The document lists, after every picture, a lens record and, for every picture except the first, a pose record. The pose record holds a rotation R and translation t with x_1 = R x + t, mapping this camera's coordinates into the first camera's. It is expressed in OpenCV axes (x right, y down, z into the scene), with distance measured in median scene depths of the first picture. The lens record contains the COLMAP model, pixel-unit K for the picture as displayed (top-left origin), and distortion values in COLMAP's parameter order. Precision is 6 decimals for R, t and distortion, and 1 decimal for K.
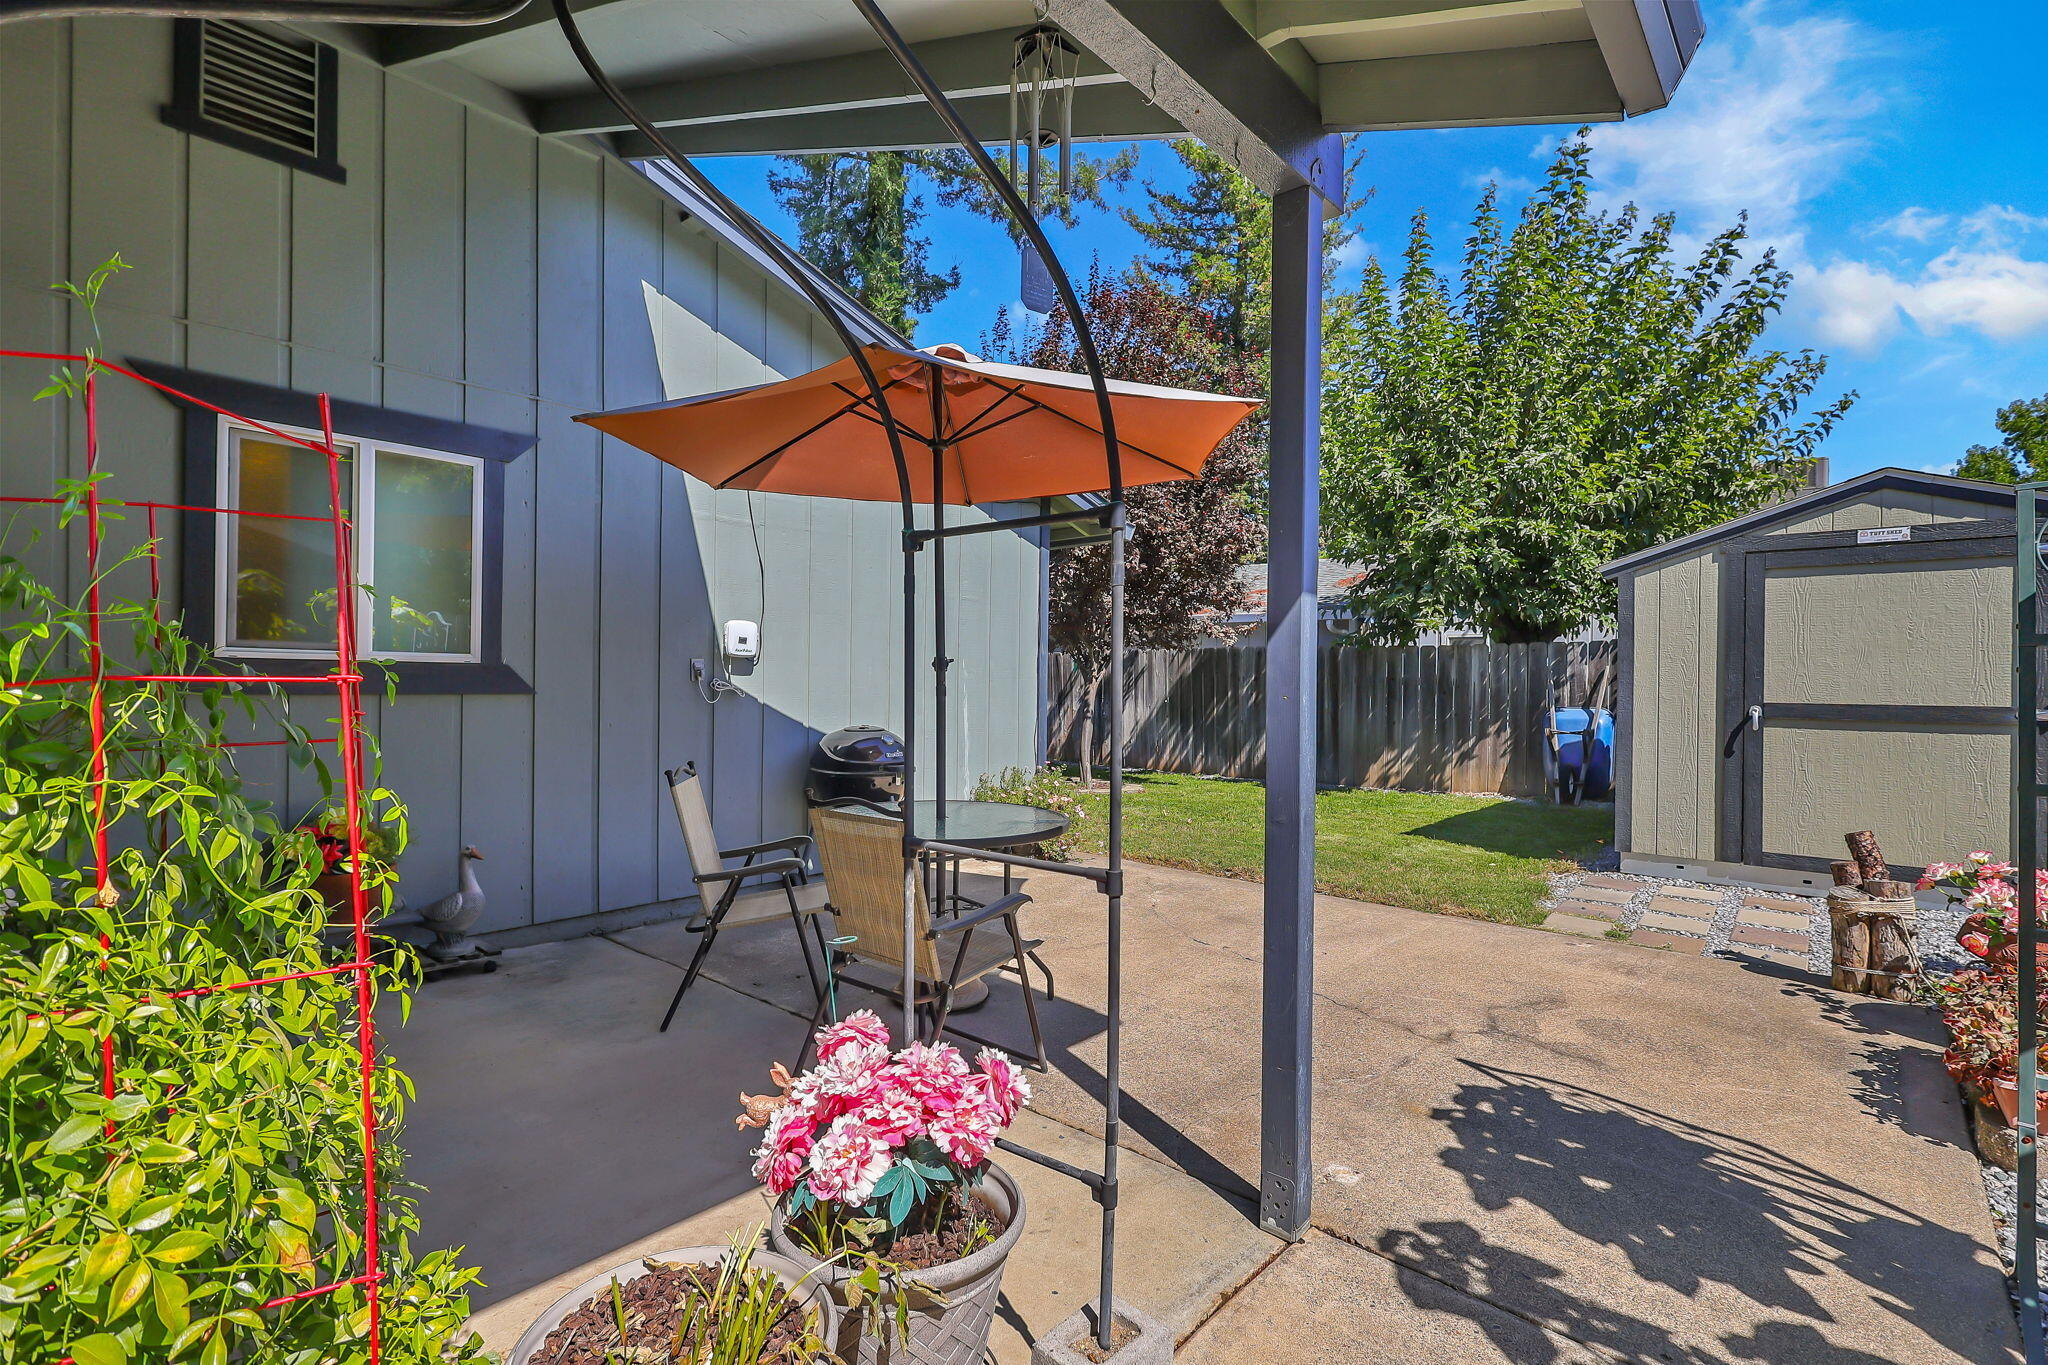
lens RADIAL K [[945.8, 0, 1015.8], [0, 945.8, 667.0], [0, 0, 1]] dist [-0.000161, 0.002224]
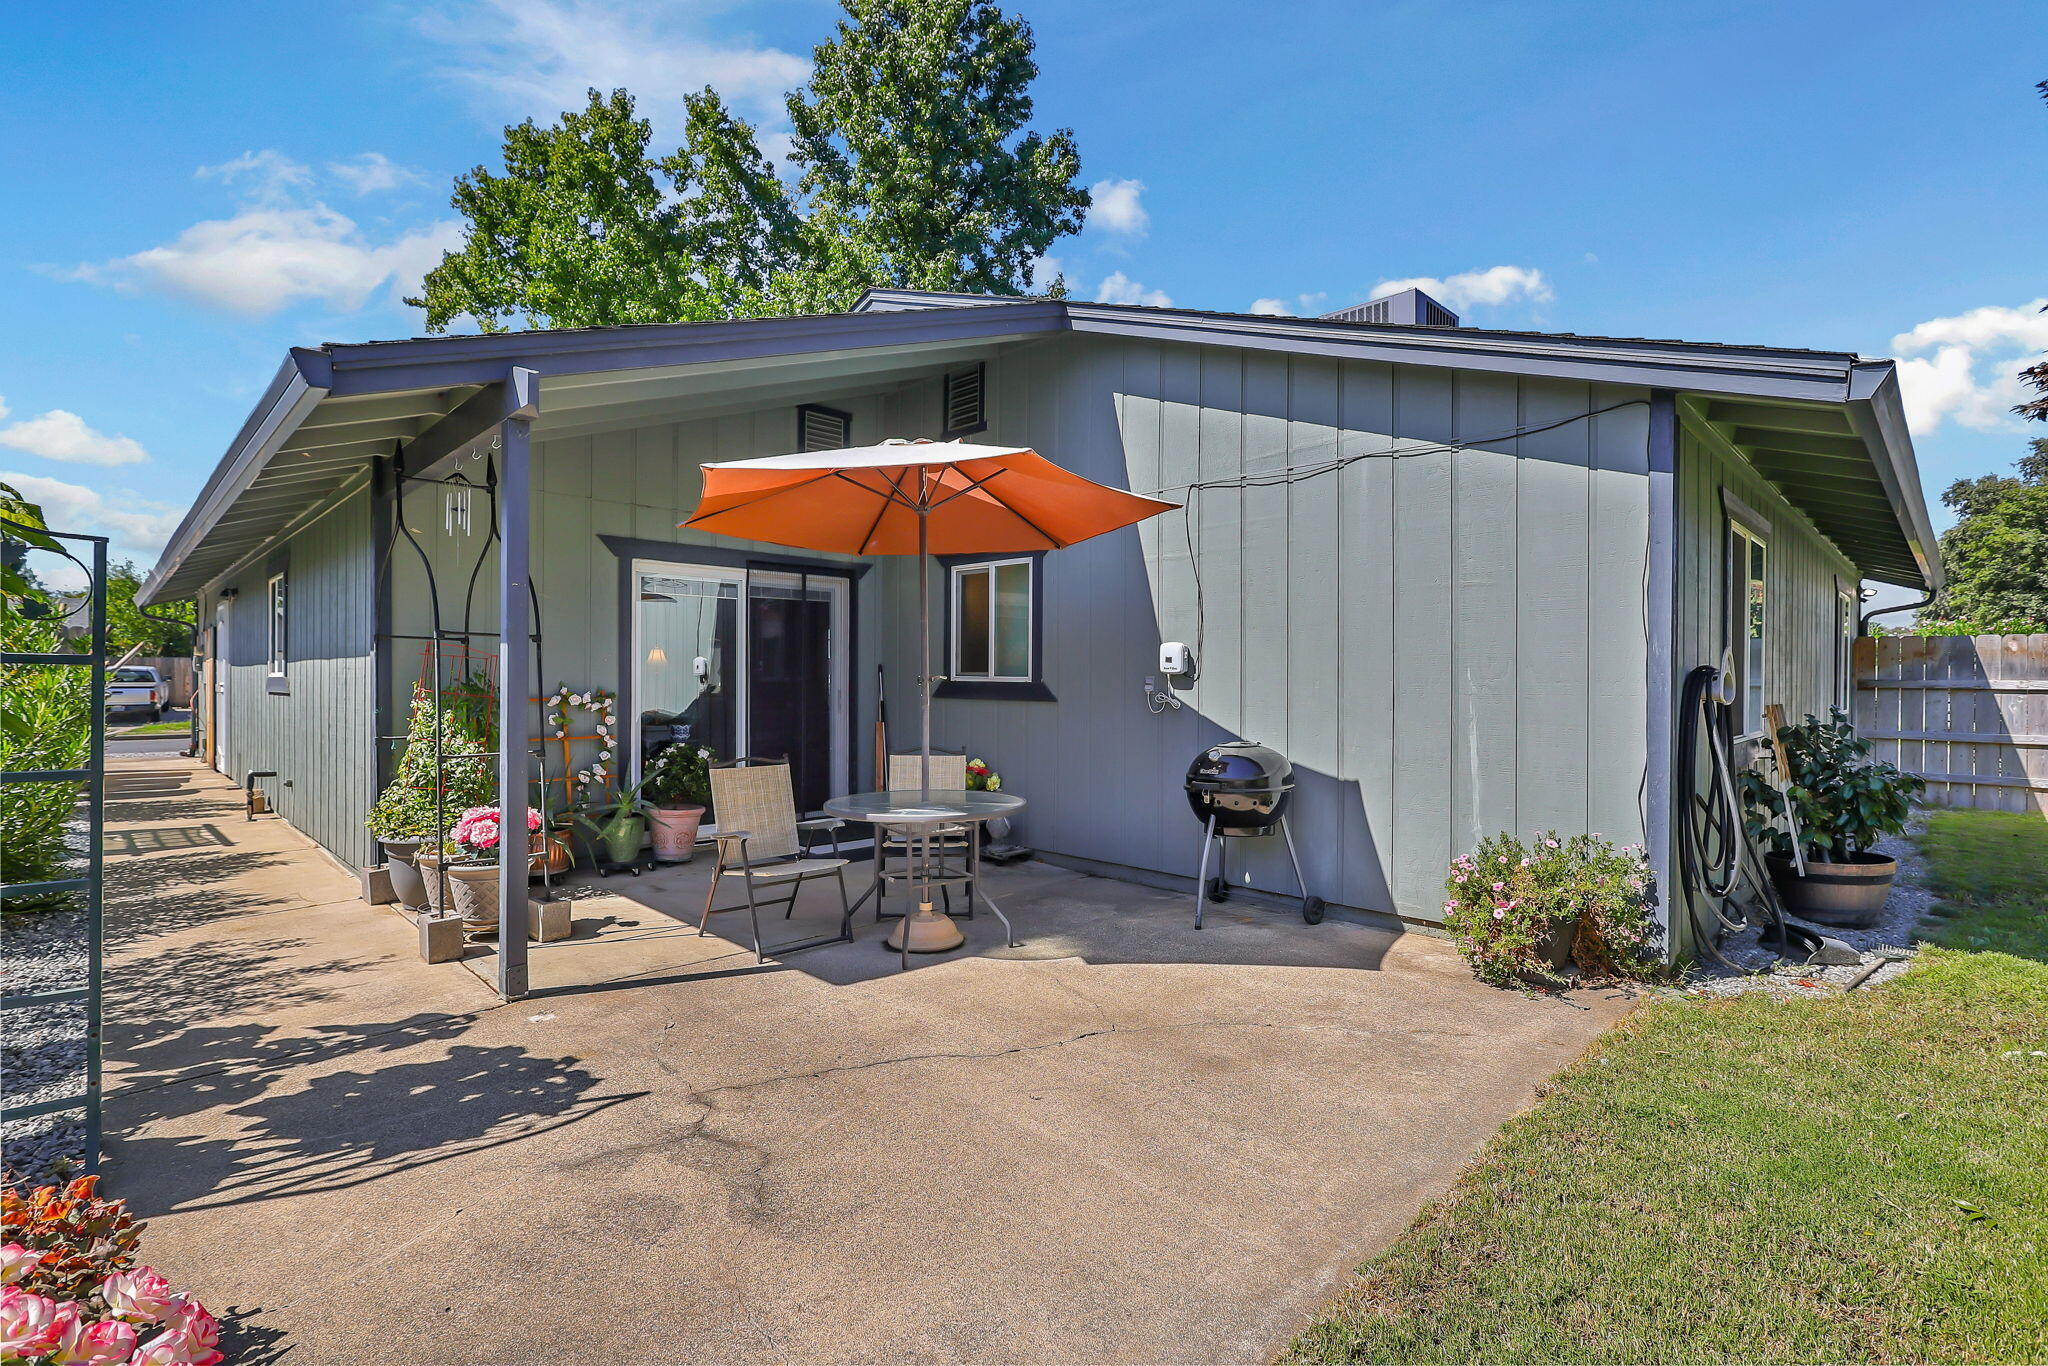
lens RADIAL K [[945.8, 0, 1027.0], [0, 945.8, 688.7], [0, 0, 1]] dist [-0.000161, 0.002224]
pose [[-0.060145, -0.002745, -0.998186, 1.066315], [0.005925, 0.999978, -0.003107, 0.012223], [0.998172, -0.006101, -0.060127, 1.101742]]
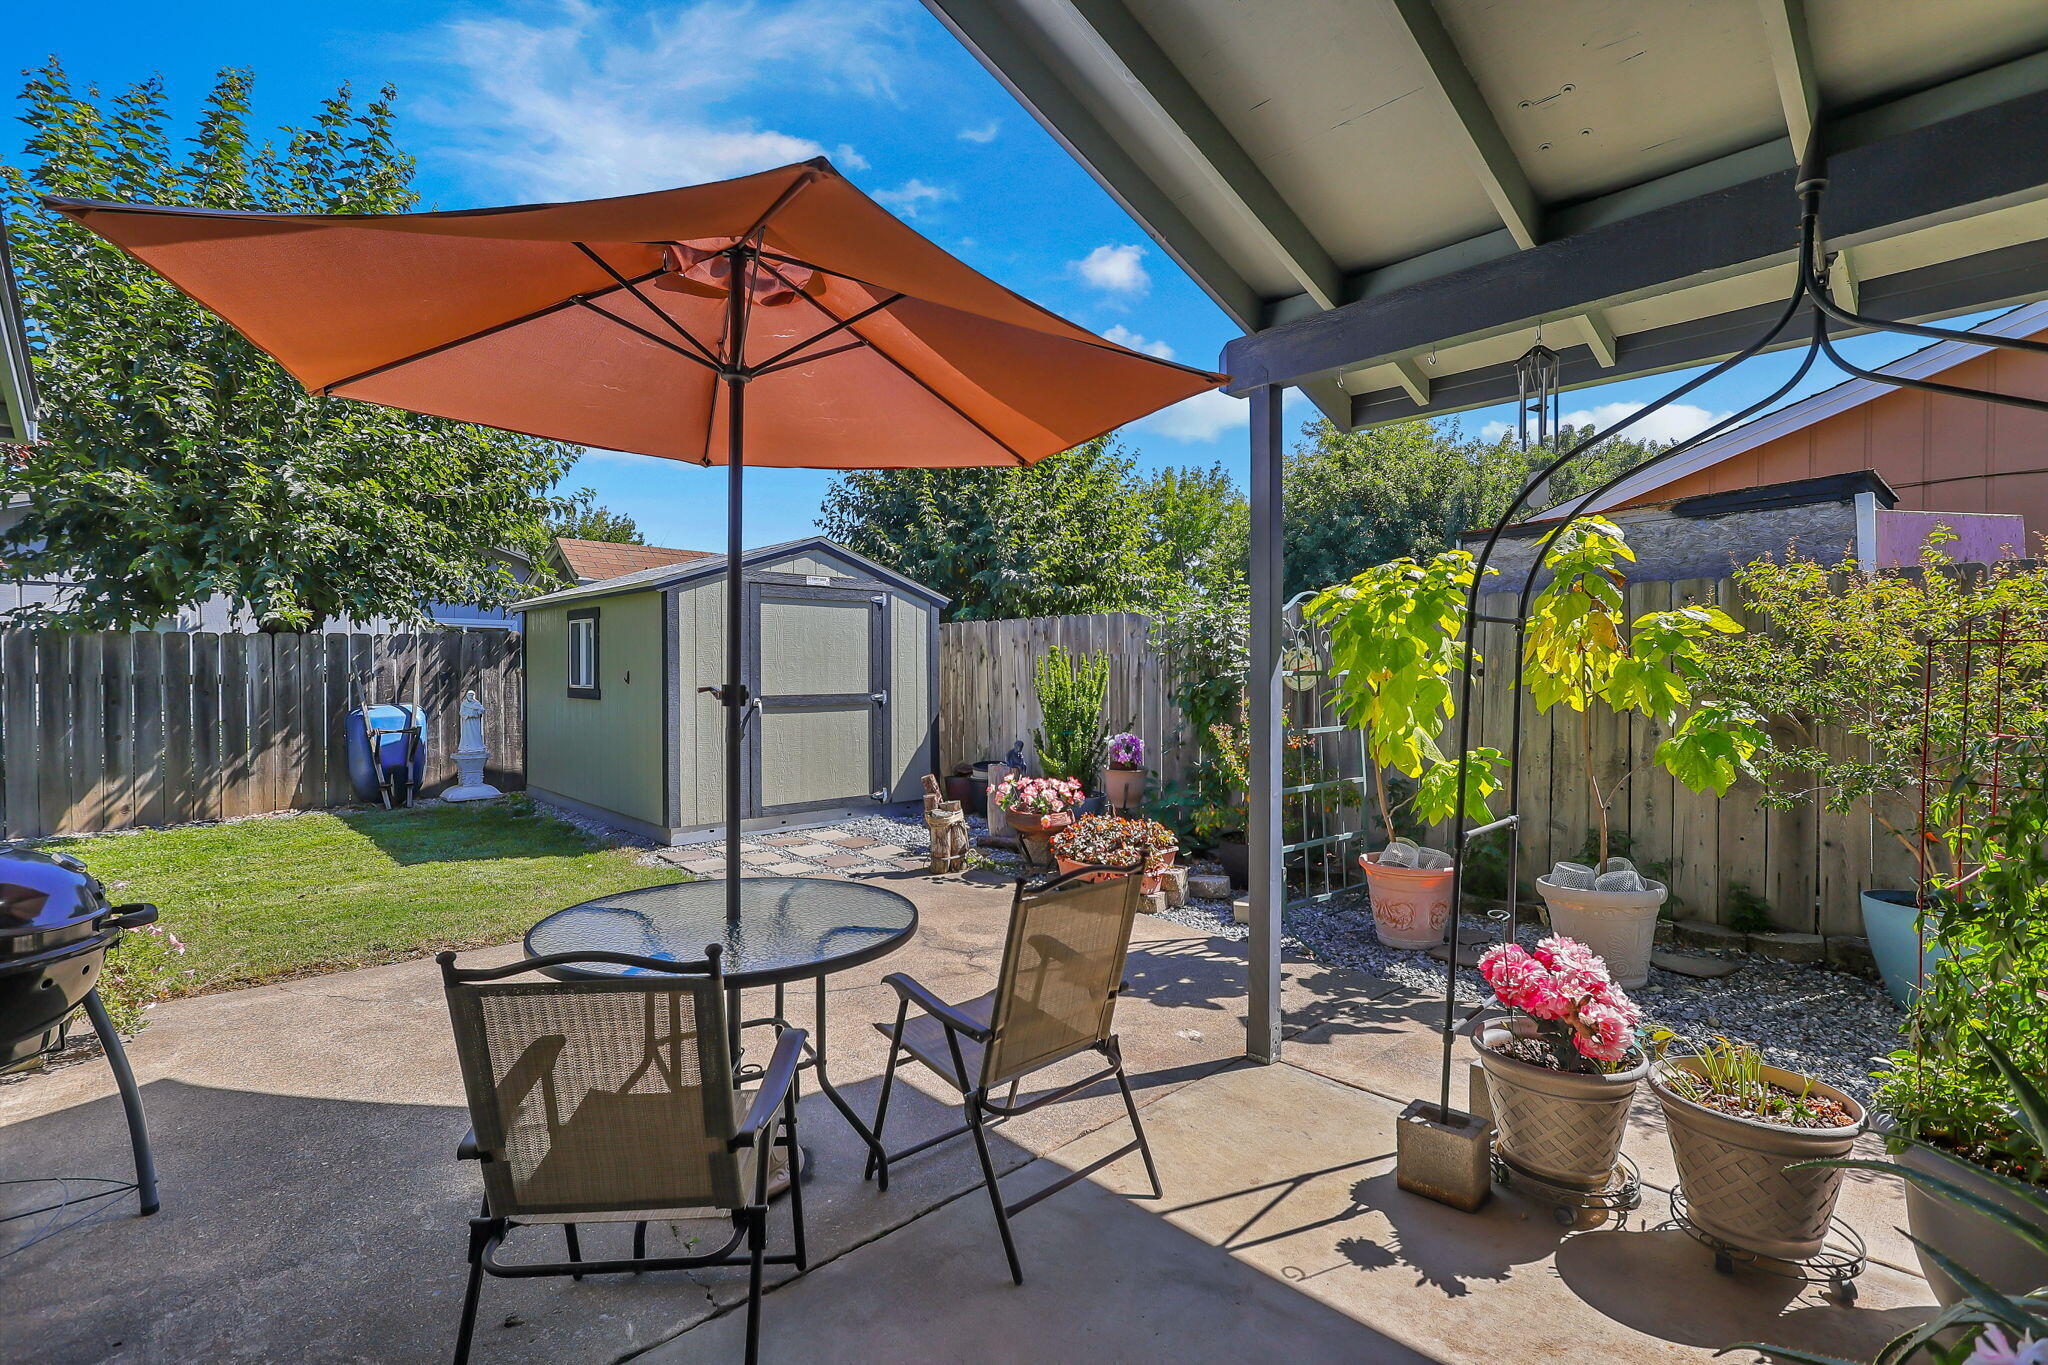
lens RADIAL K [[945.8, 0, 1038.4], [0, 945.8, 670.2], [0, 0, 1]] dist [-0.000161, 0.002224]
pose [[0.092108, -0.013538, 0.995657, -0.672327], [-0.011519, 0.999826, 0.014660, -0.030399], [-0.995682, -0.012819, 0.091936, 0.653273]]
